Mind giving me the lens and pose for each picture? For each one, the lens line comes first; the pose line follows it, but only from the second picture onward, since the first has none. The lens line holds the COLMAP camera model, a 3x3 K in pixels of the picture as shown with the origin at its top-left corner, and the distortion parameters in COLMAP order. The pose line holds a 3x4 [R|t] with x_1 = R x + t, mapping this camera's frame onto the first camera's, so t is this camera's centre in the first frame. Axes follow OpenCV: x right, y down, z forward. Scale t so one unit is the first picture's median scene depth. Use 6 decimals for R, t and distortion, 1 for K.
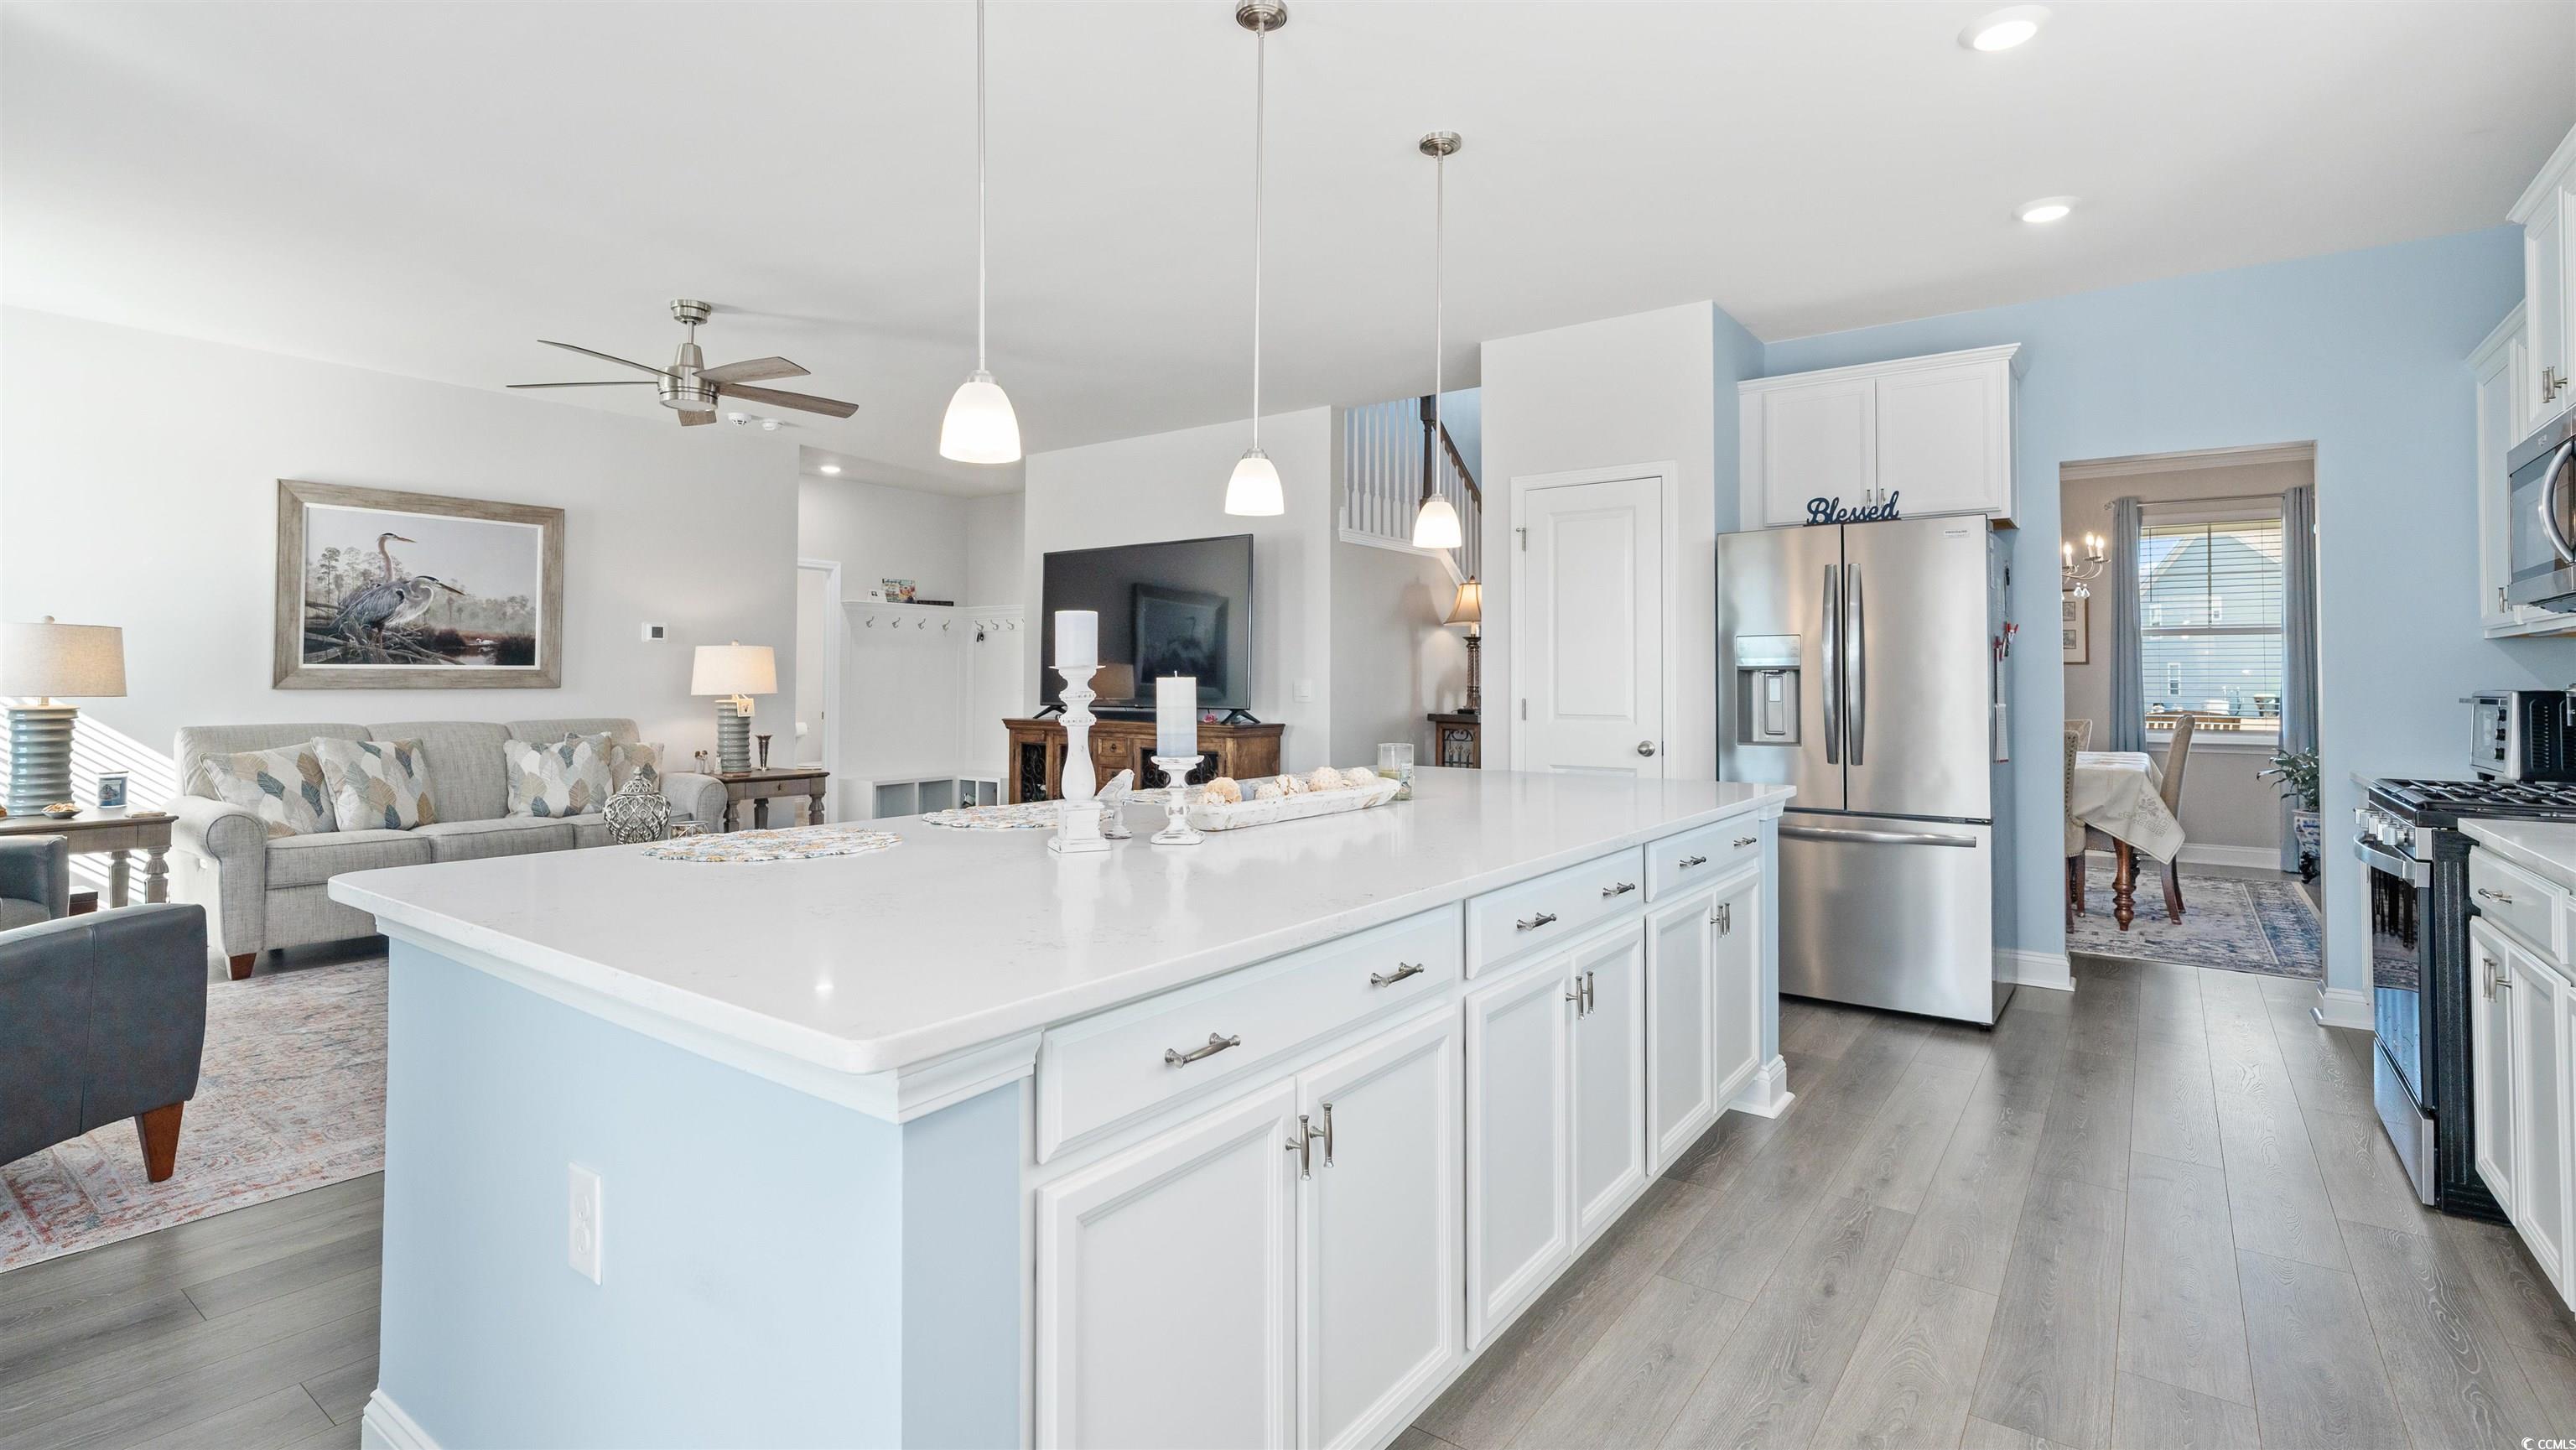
lens RADIAL K [[1189.4, 0, 1291.9], [0, 1189.4, 656.6], [0, 0, 1]] dist [0.001491, 0.000286]
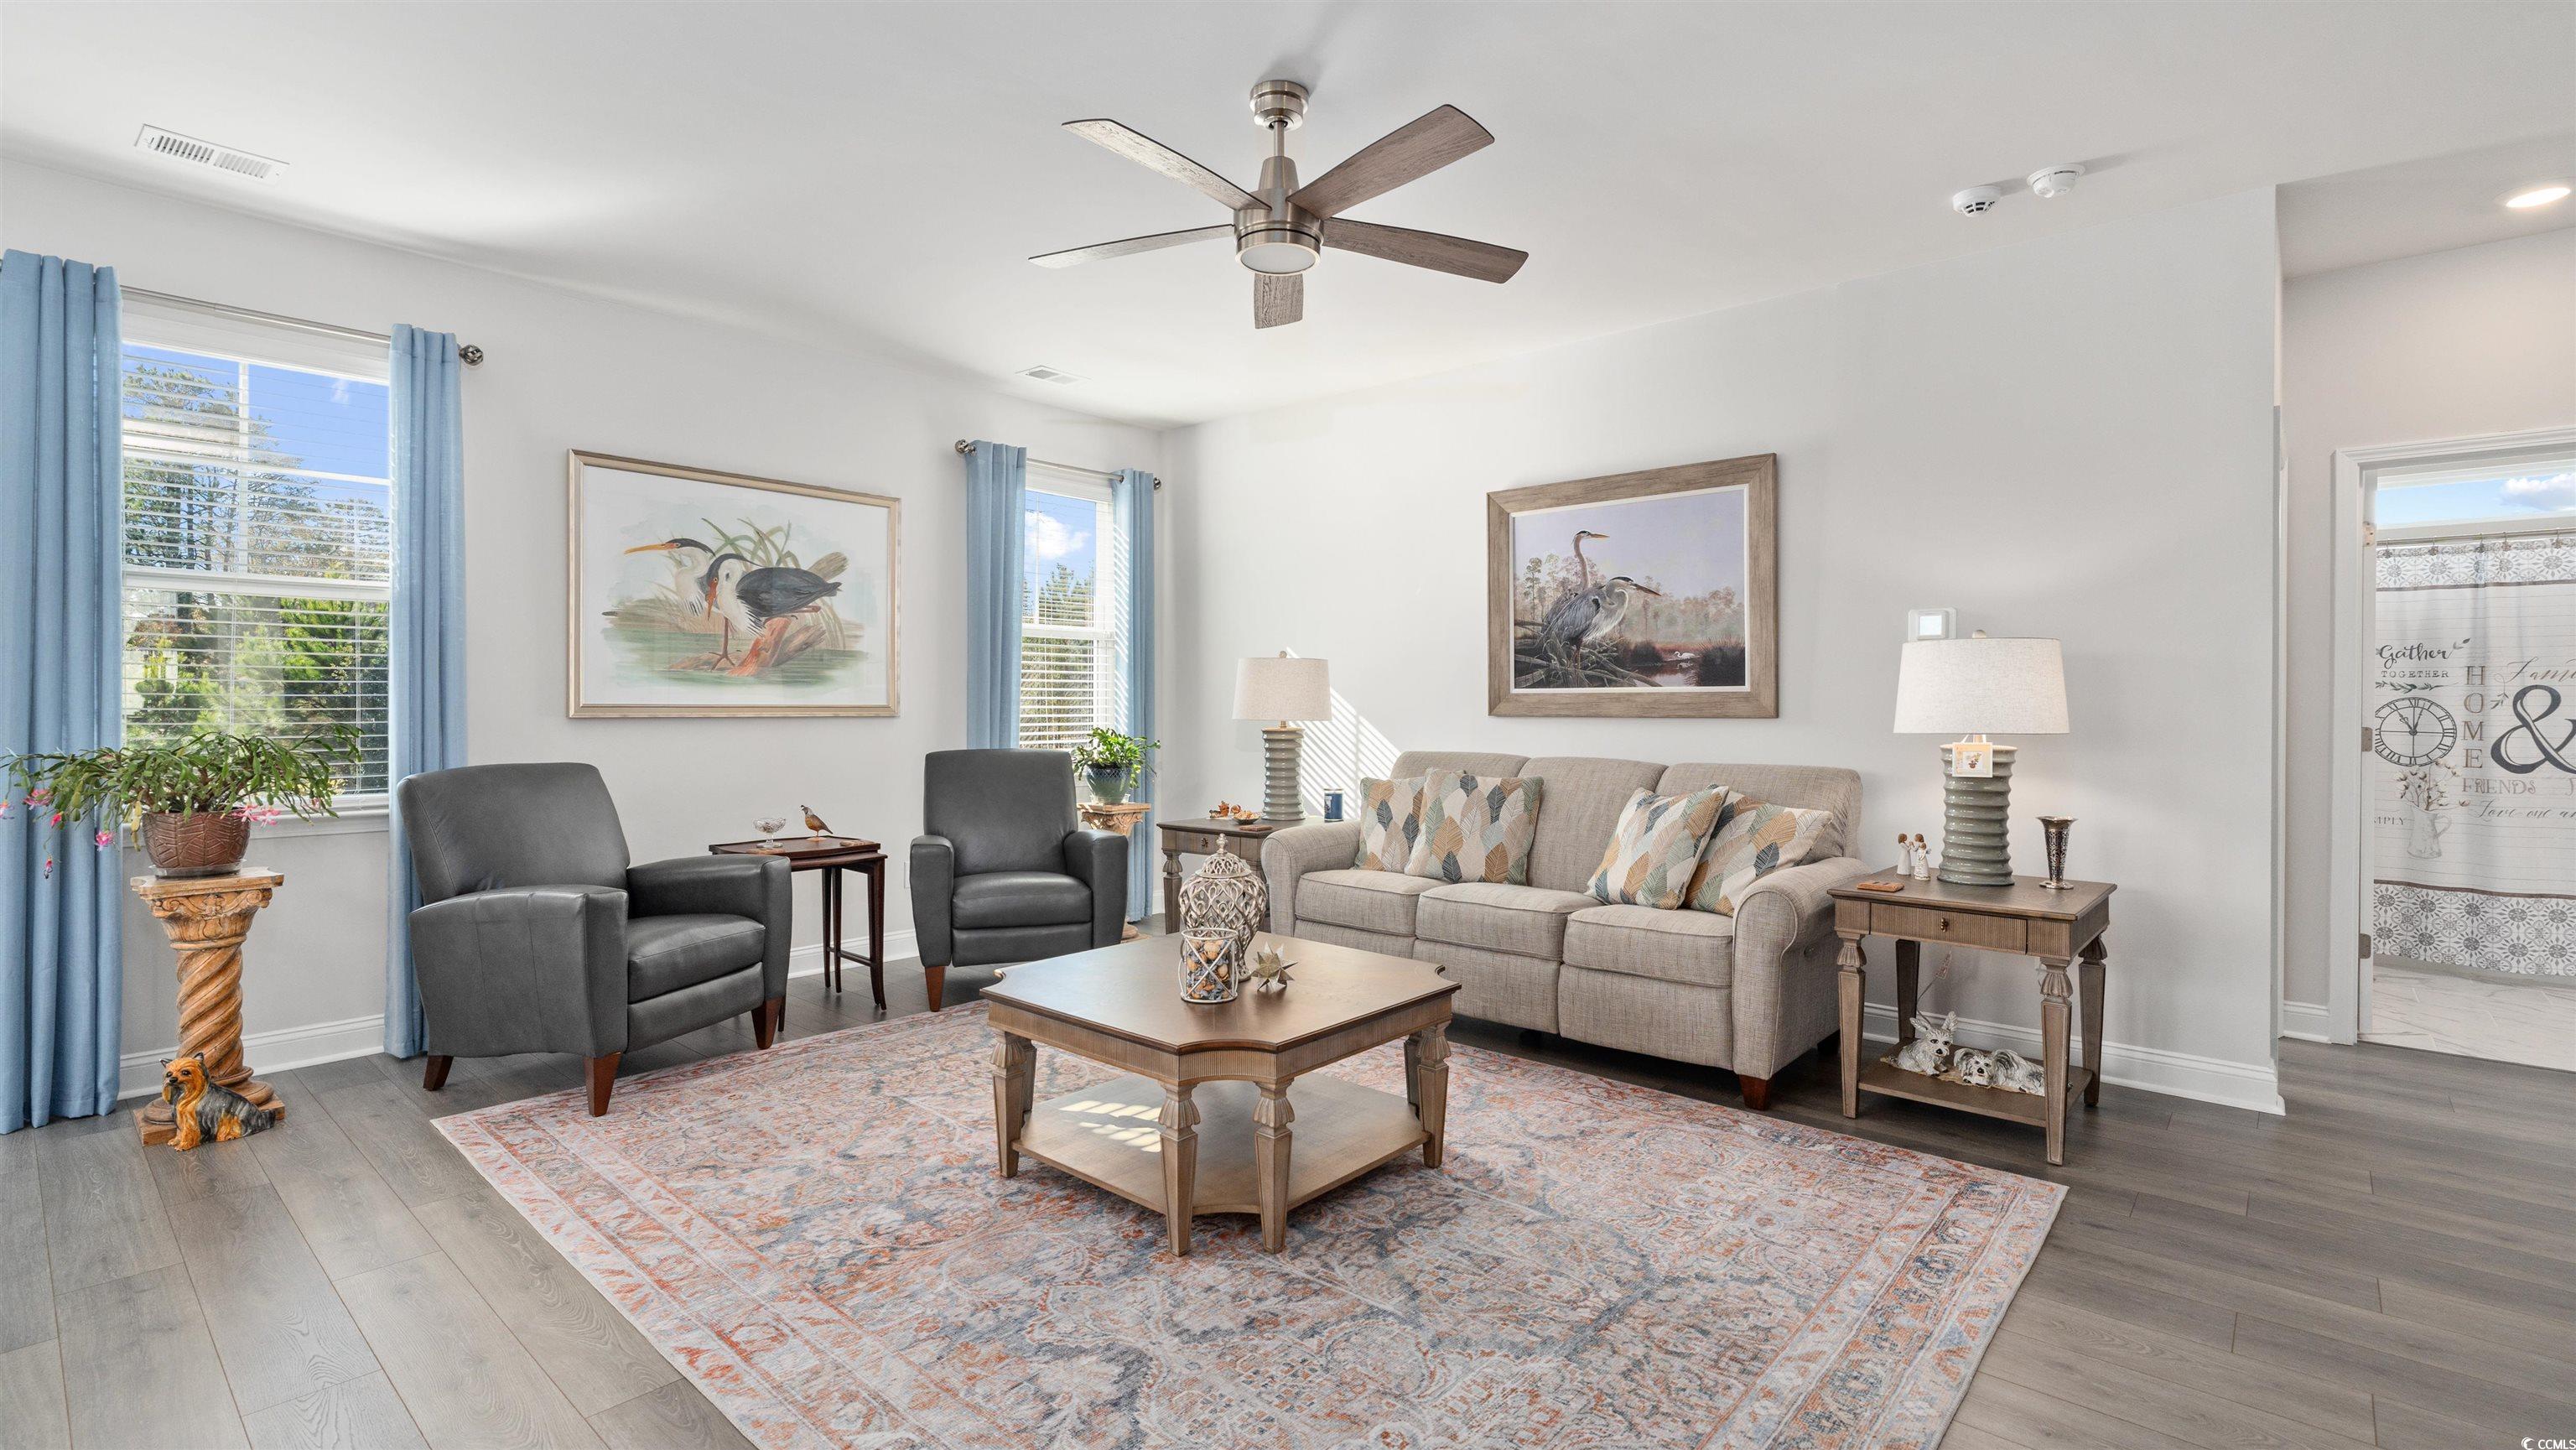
lens RADIAL K [[1158.7, 0, 1281.3], [0, 1158.7, 707.4], [0, 0, 1]] dist [-0.006297, -0.000339]
pose [[-0.089655, -0.000916, -0.995972, 0.077833], [0.016980, 0.999853, -0.002449, 0.019723], [0.995828, -0.017131, -0.089627, 0.896898]]
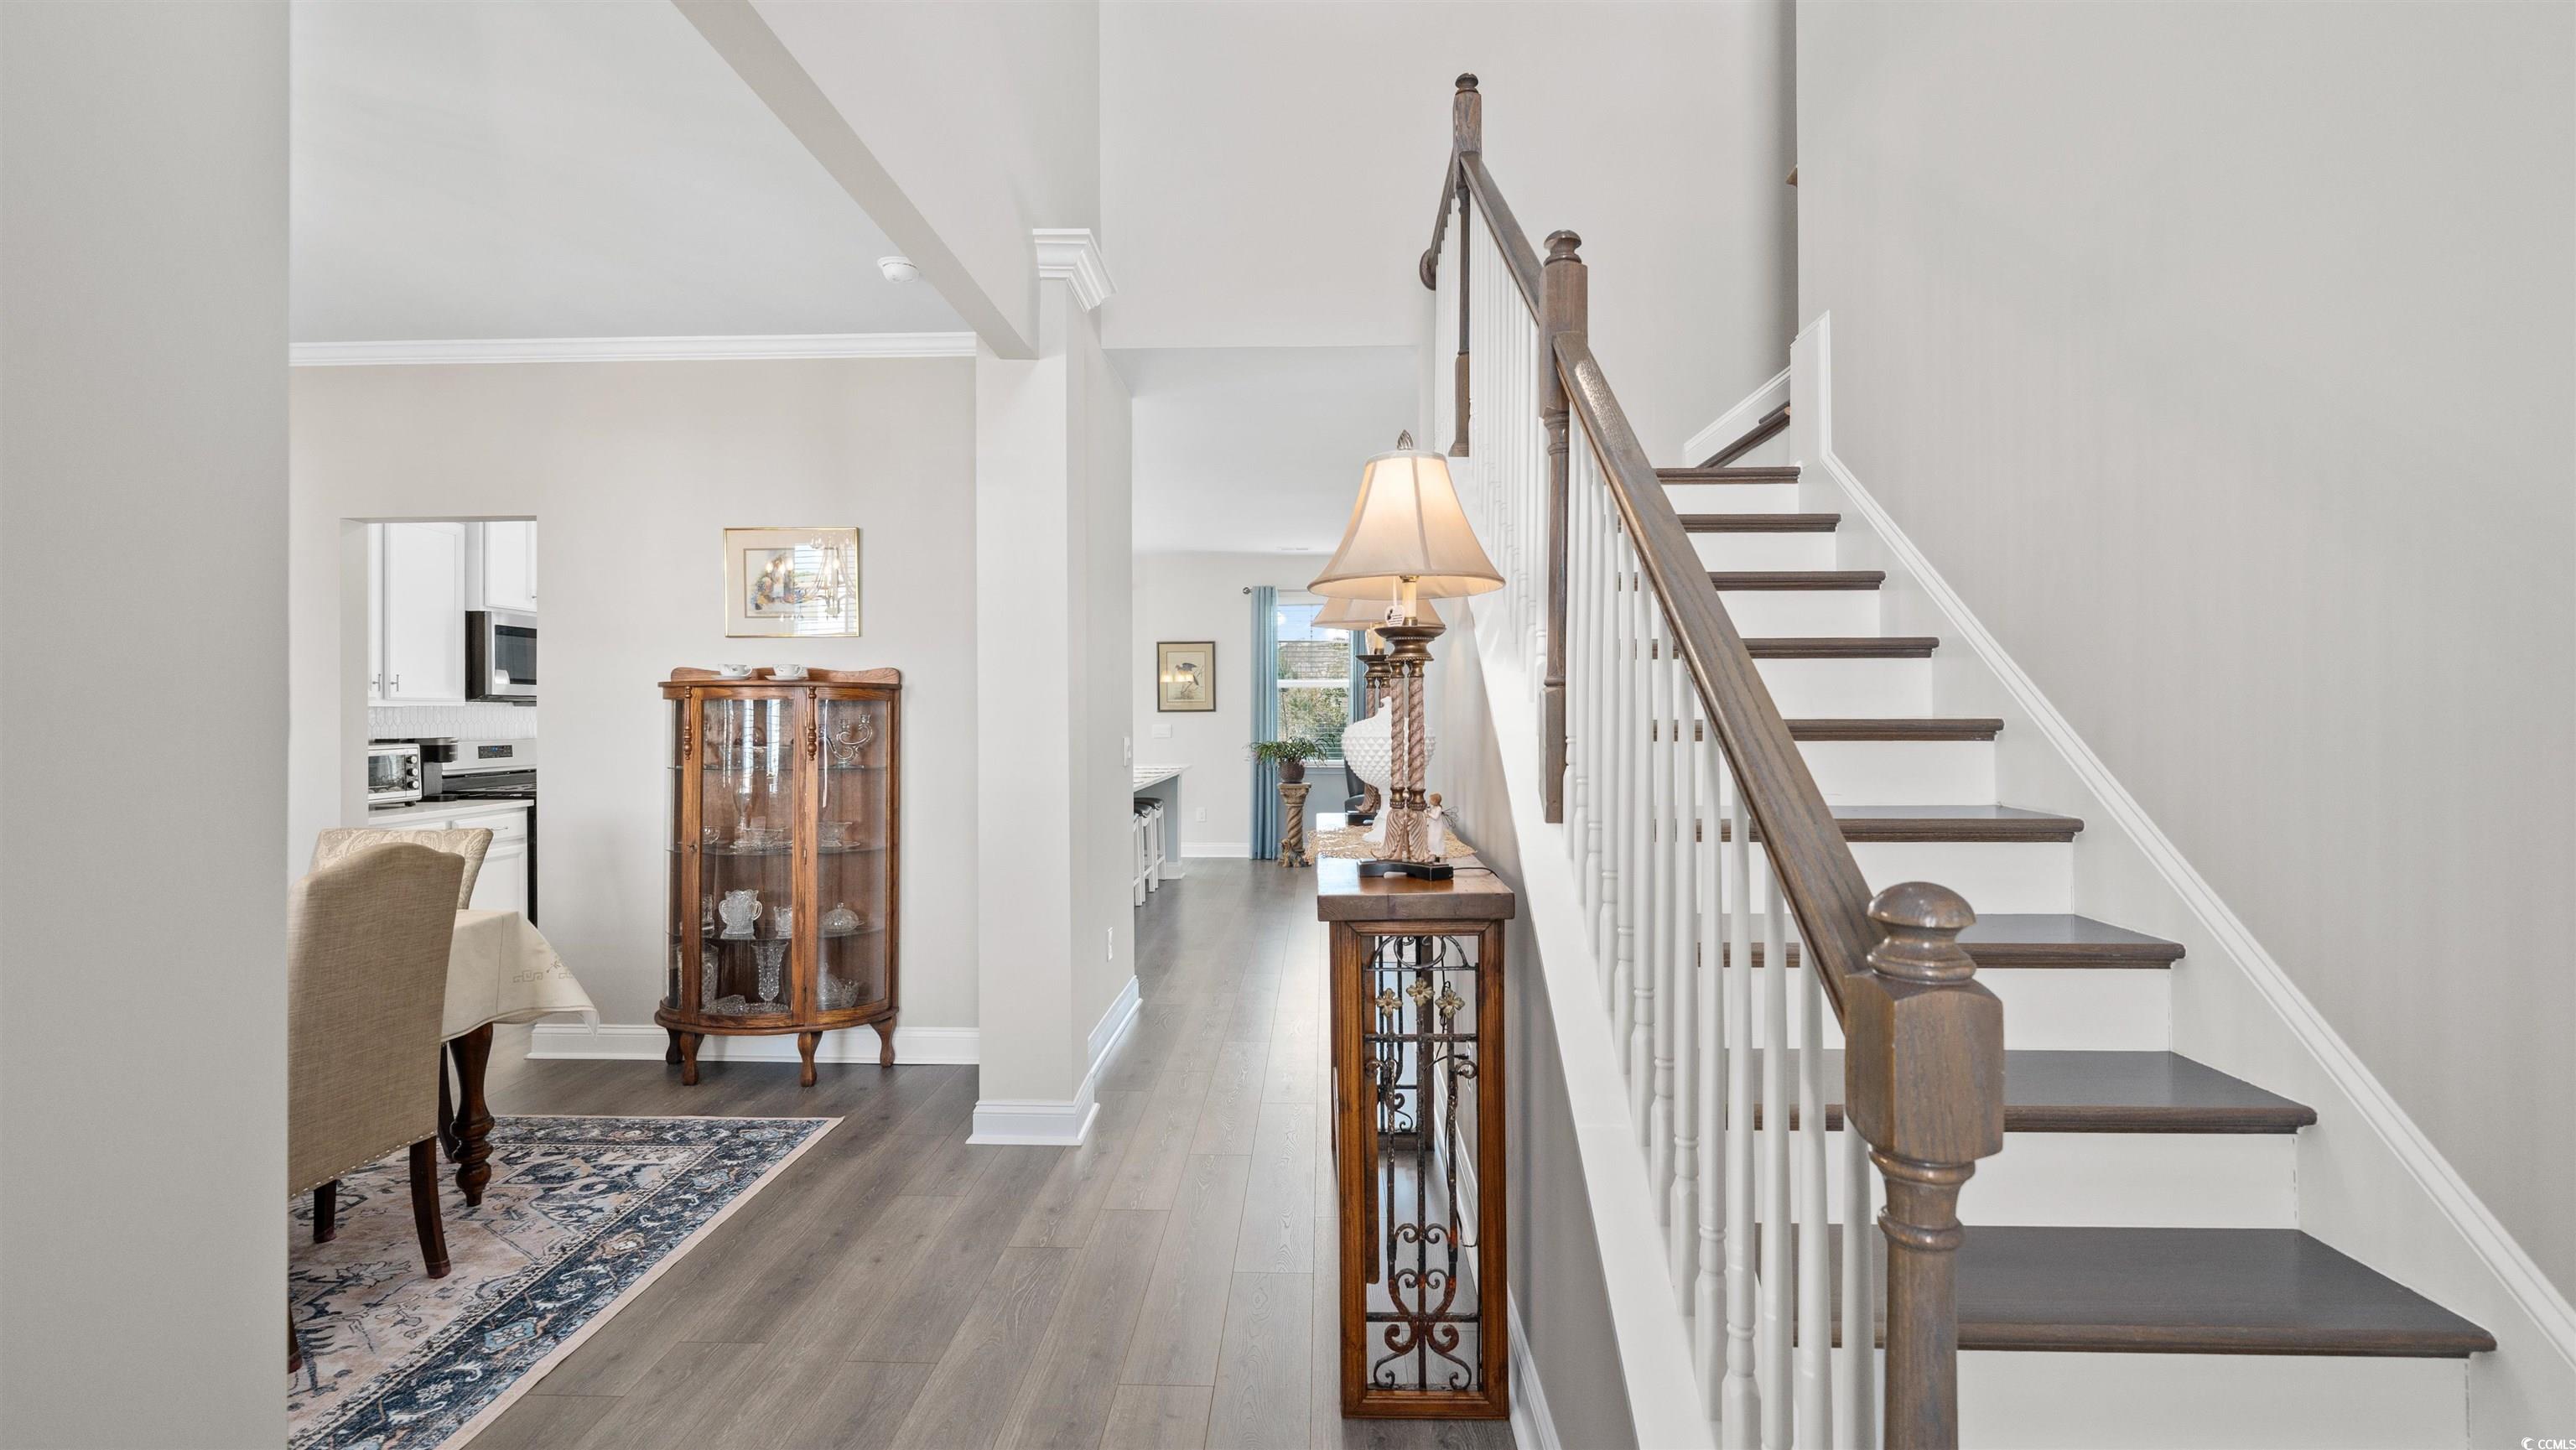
lens RADIAL K [[1158.7, 0, 1281.3], [0, 1158.7, 707.4], [0, 0, 1]] dist [-0.006297, -0.000339]
pose [[-0.828566, -0.003093, -0.559883, 0.563162], [0.011402, 0.999684, -0.022396, 0.017395], [0.559776, -0.024940, -0.828269, 1.772582]]
